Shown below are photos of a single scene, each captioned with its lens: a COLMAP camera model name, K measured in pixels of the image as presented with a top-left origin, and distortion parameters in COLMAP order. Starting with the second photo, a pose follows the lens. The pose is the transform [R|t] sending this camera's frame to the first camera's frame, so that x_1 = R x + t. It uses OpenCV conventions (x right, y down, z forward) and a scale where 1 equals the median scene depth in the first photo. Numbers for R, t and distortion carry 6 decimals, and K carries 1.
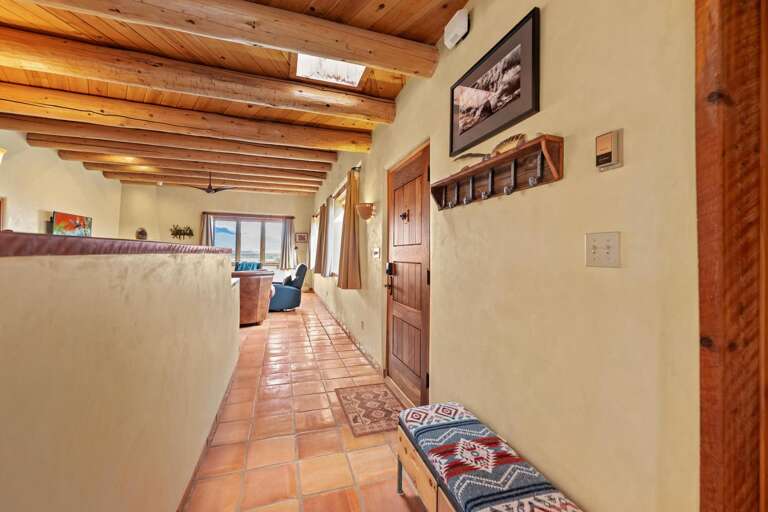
lens RADIAL K [[310.5, 0, 382.6], [0, 310.5, 252.1], [0, 0, 1]] dist [0.000212, 0.000048]
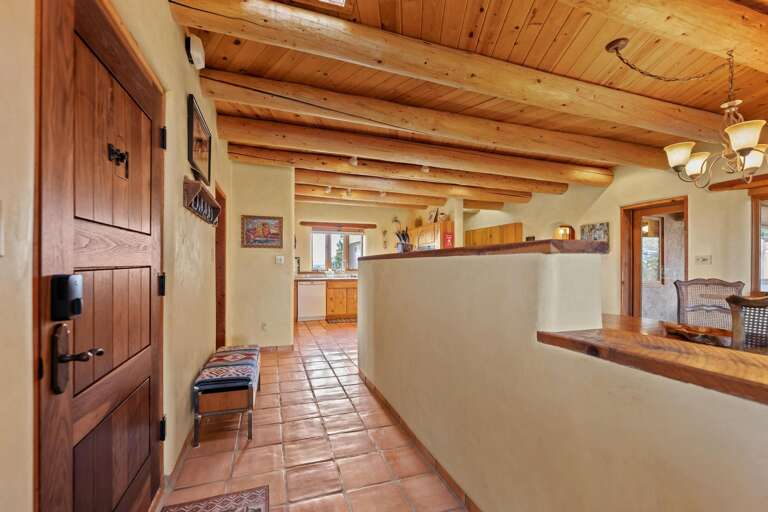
lens RADIAL K [[319.4, 0, 382.6], [0, 319.4, 262.6], [0, 0, 1]] dist [0.000910, 0.000215]
pose [[-0.999828, -0.014114, -0.012025, -0.326871], [-0.014056, 0.999889, -0.004867, 0.023566], [0.012092, -0.004697, -0.999916, 1.638100]]
